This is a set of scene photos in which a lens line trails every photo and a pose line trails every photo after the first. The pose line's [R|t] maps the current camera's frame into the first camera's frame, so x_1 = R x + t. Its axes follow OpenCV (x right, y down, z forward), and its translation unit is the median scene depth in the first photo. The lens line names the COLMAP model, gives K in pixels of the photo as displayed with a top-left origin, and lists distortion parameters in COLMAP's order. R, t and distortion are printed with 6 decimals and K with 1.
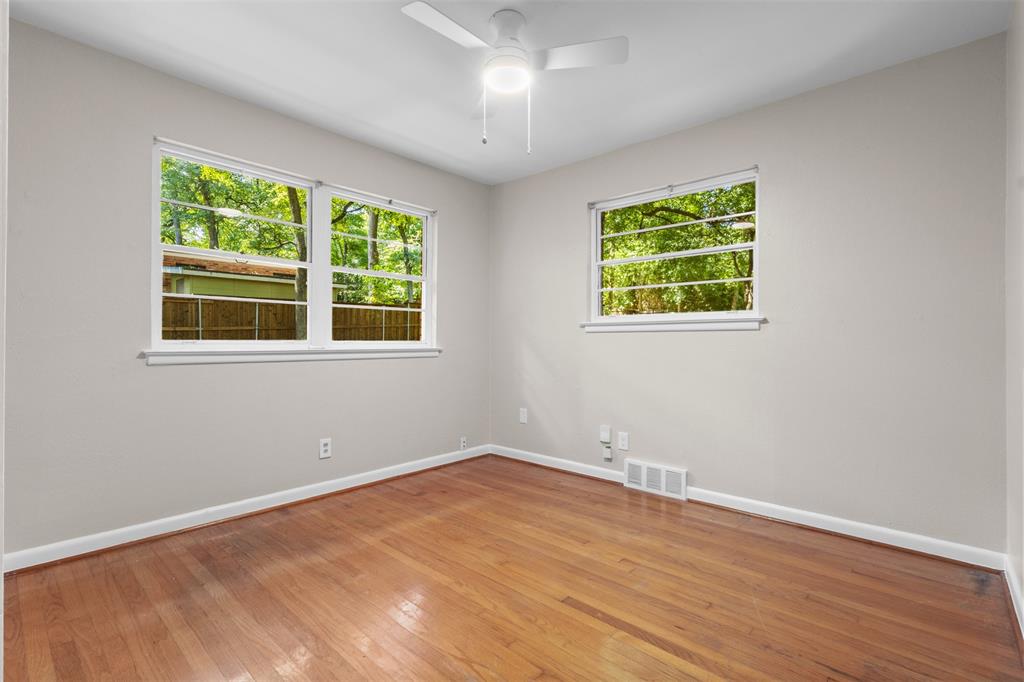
lens RADIAL K [[472.1, 0, 509.9], [0, 472.1, 340.0], [0, 0, 1]] dist [-0.000598, 0.000723]
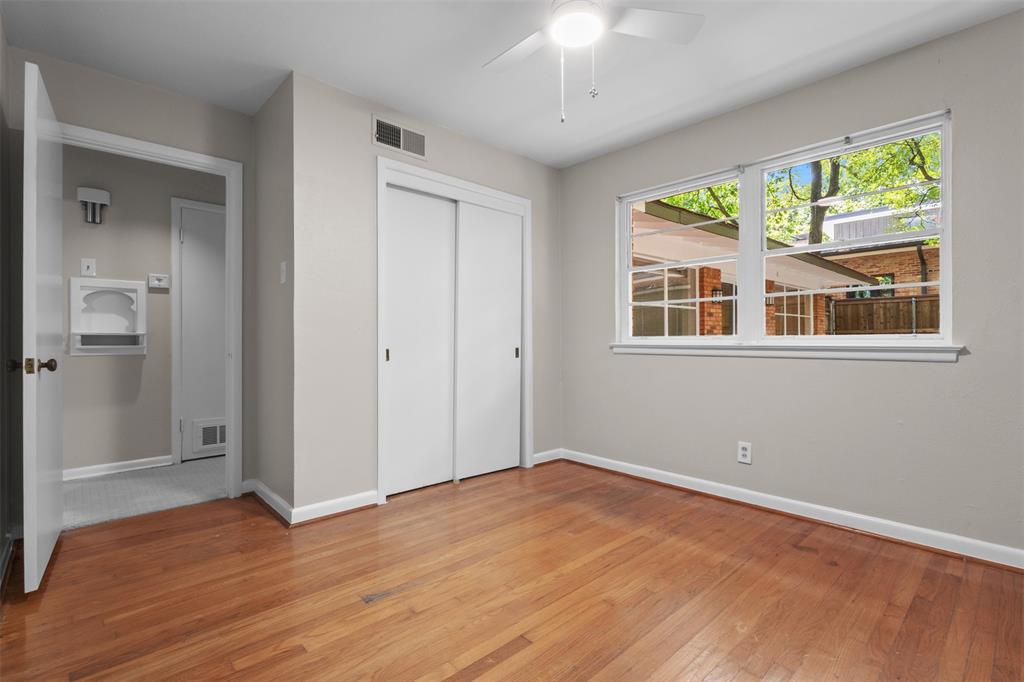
lens RADIAL K [[479.4, 0, 509.3], [0, 479.4, 338.8], [0, 0, 1]] dist [0.011161, 0.000183]
pose [[-0.098921, -0.005270, -0.995081, 0.709068], [0.005732, 0.999966, -0.005866, 0.012506], [0.995079, -0.006284, -0.098888, 0.765857]]
